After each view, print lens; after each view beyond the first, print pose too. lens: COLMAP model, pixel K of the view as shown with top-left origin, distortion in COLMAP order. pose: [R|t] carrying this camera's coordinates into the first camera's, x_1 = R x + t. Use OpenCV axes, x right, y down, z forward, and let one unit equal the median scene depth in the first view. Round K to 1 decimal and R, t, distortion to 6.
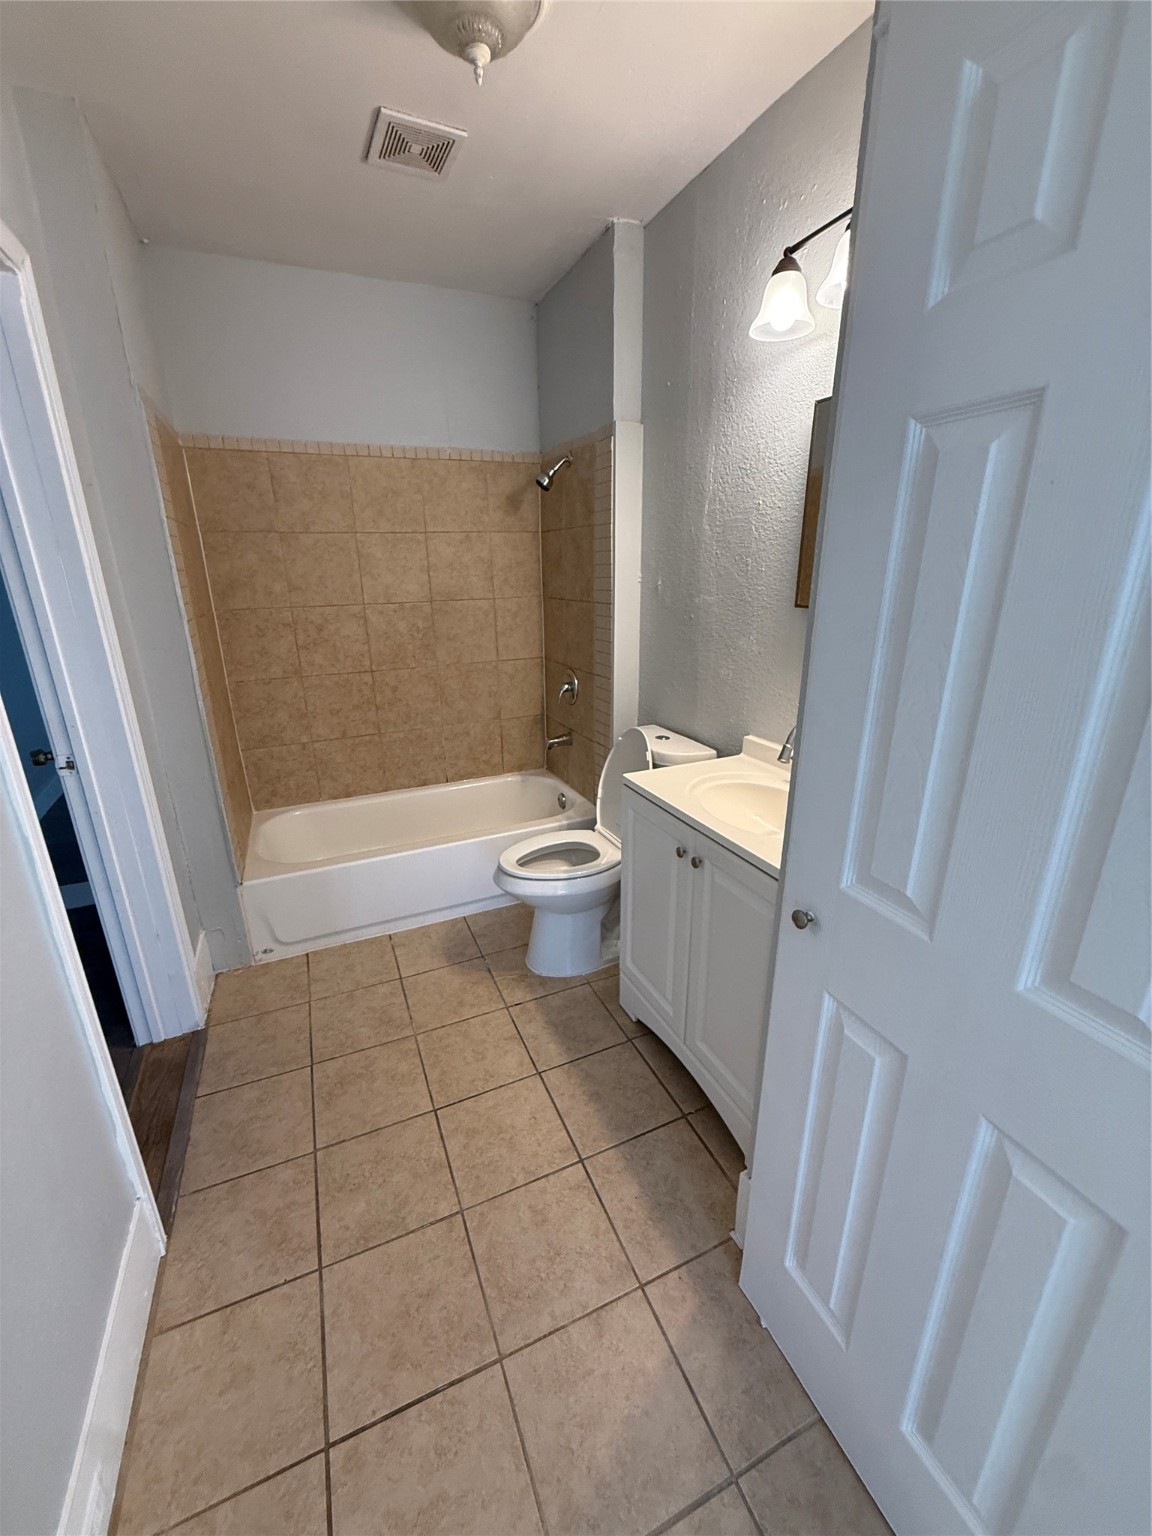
lens RADIAL K [[608.7, 0, 576.0], [0, 608.7, 768.0], [0, 0, 1]] dist [-0.001055, 0.000239]
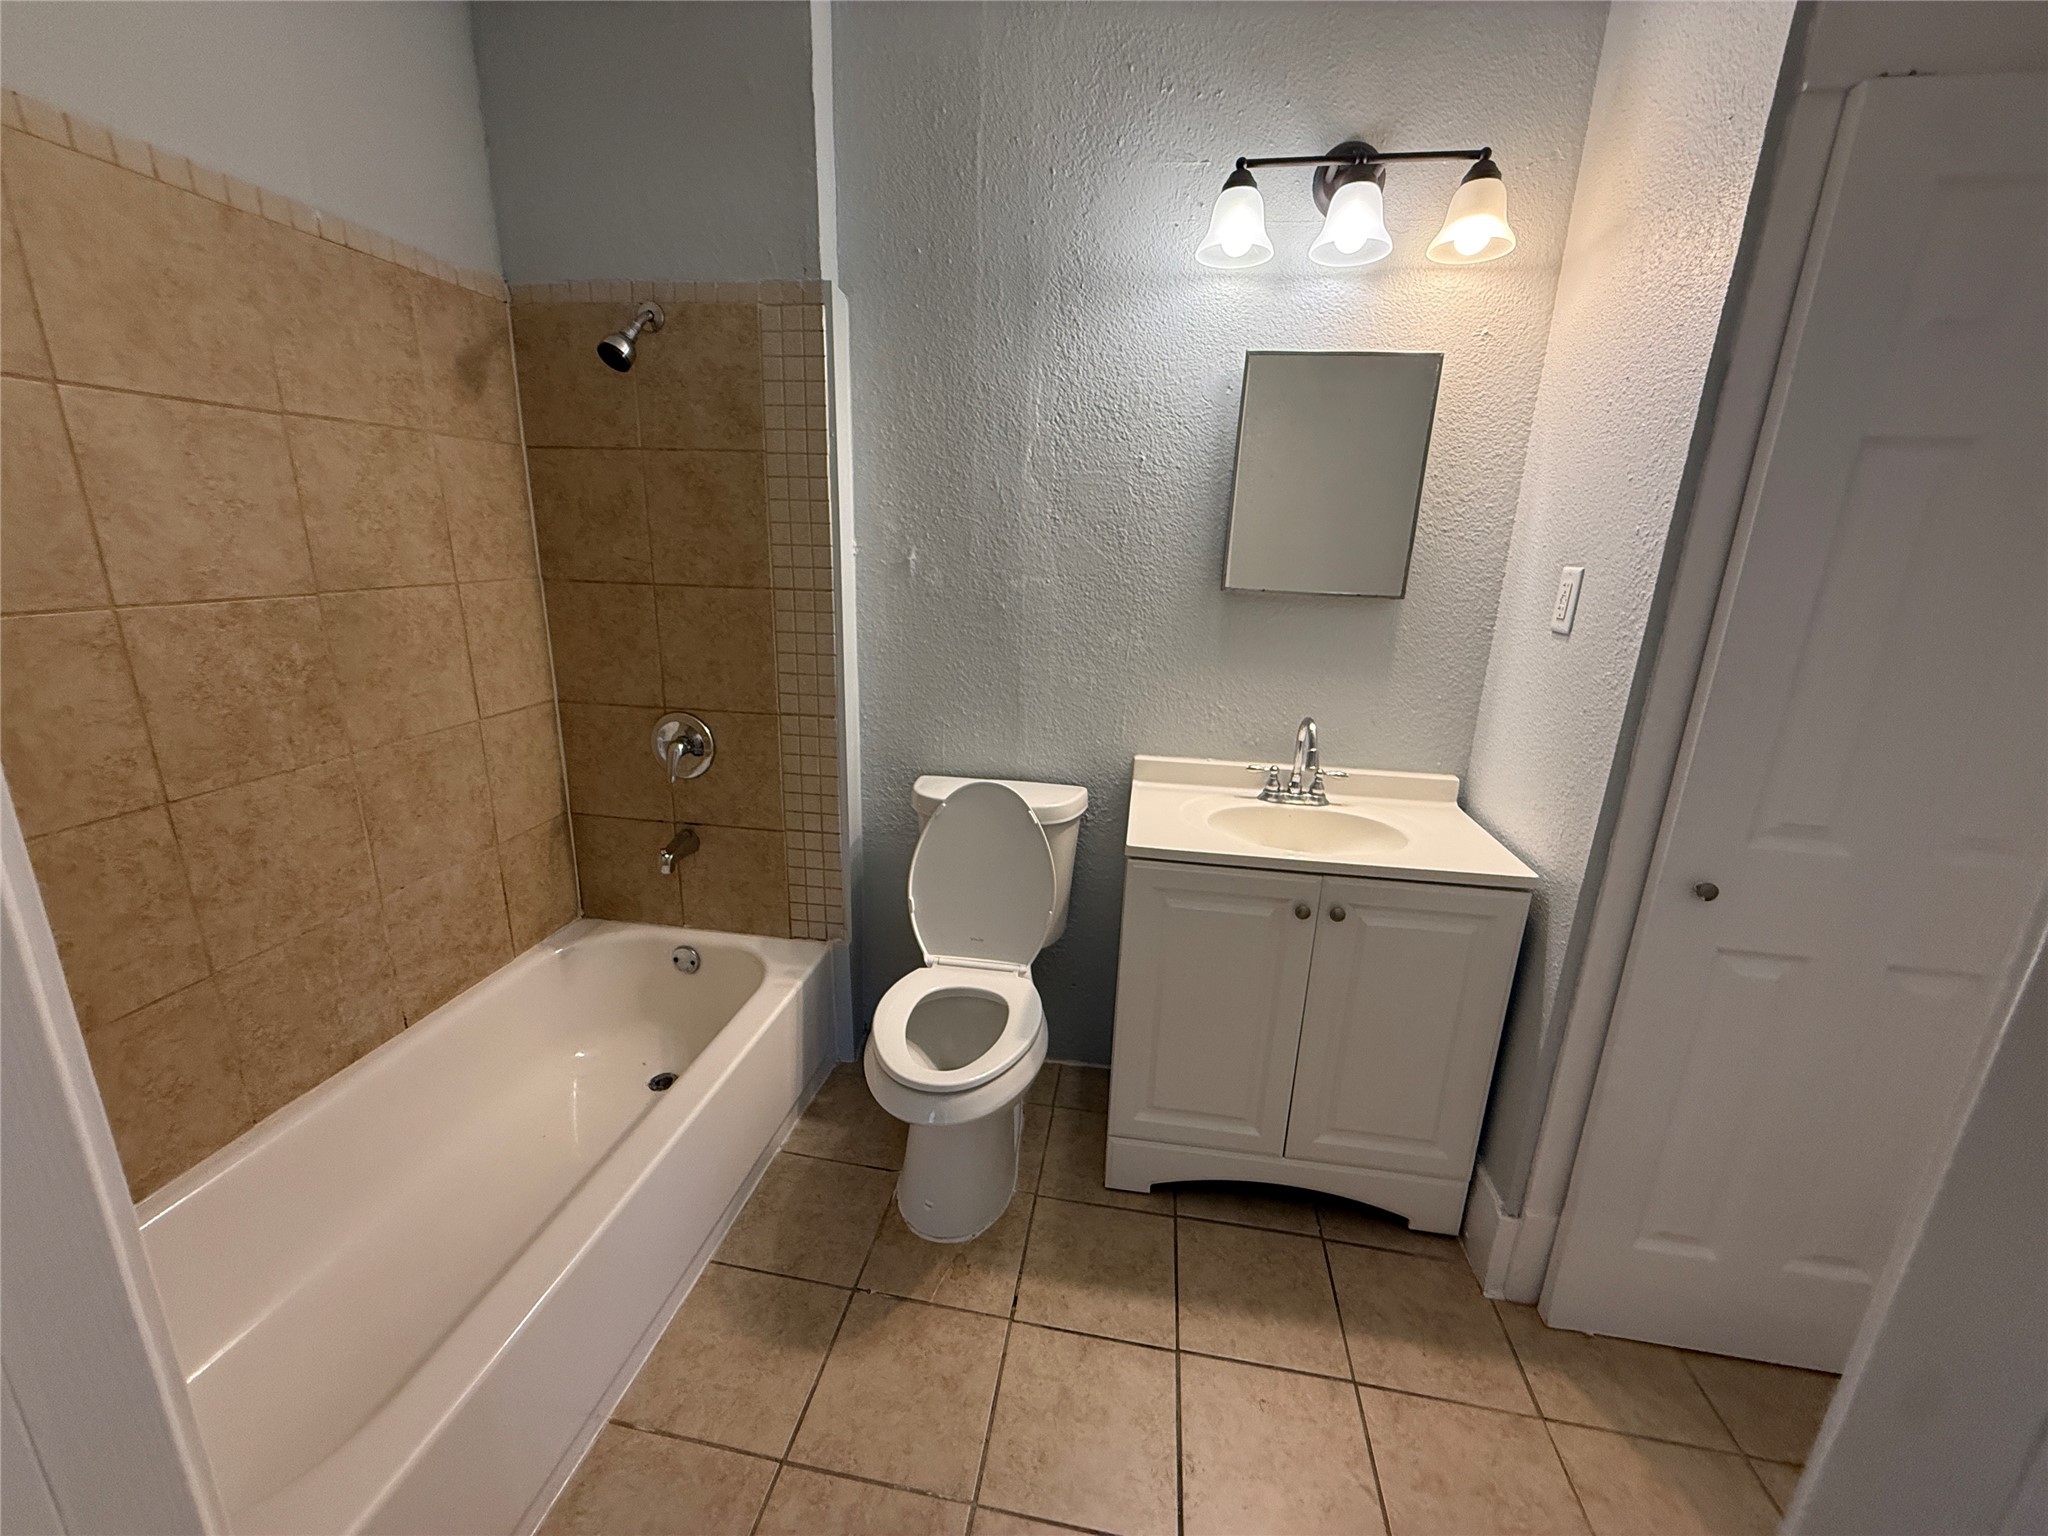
lens RADIAL K [[811.6, 0, 1022.5], [0, 811.6, 771.7], [0, 0, 1]] dist [-0.001055, 0.000239]
pose [[0.549555, -0.200656, 0.811003, -0.437113], [0.227159, 0.970046, 0.086077, -0.107486], [-0.803982, 0.136923, 0.578675, 0.361734]]
